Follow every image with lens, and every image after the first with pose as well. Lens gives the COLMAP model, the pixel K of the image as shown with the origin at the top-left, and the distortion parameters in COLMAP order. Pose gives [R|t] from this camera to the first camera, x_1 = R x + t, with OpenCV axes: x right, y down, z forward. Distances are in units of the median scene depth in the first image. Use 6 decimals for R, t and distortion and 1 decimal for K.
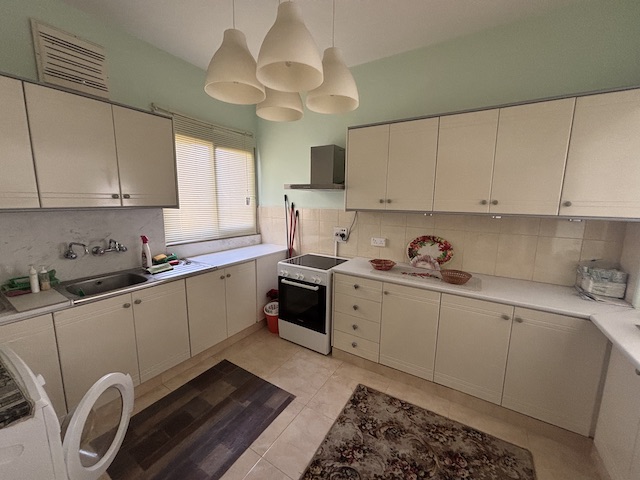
lens RADIAL K [[258.3, 0, 316.6], [0, 258.3, 241.0], [0, 0, 1]] dist [-0.000220, -0.000880]
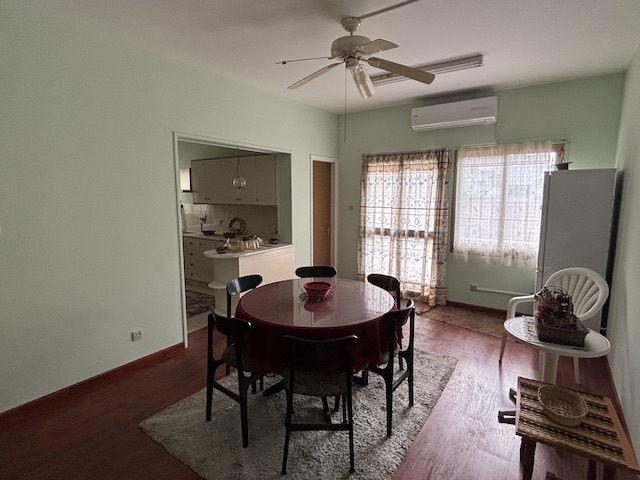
lens RADIAL K [[335.7, 0, 317.6], [0, 335.7, 236.9], [0, 0, 1]] dist [-0.001011, -0.000617]
pose [[0.998755, -0.012404, -0.048324, 1.238683], [0.010989, 0.999507, -0.029425, 0.216194], [0.048665, 0.028857, 0.998398, -1.501216]]
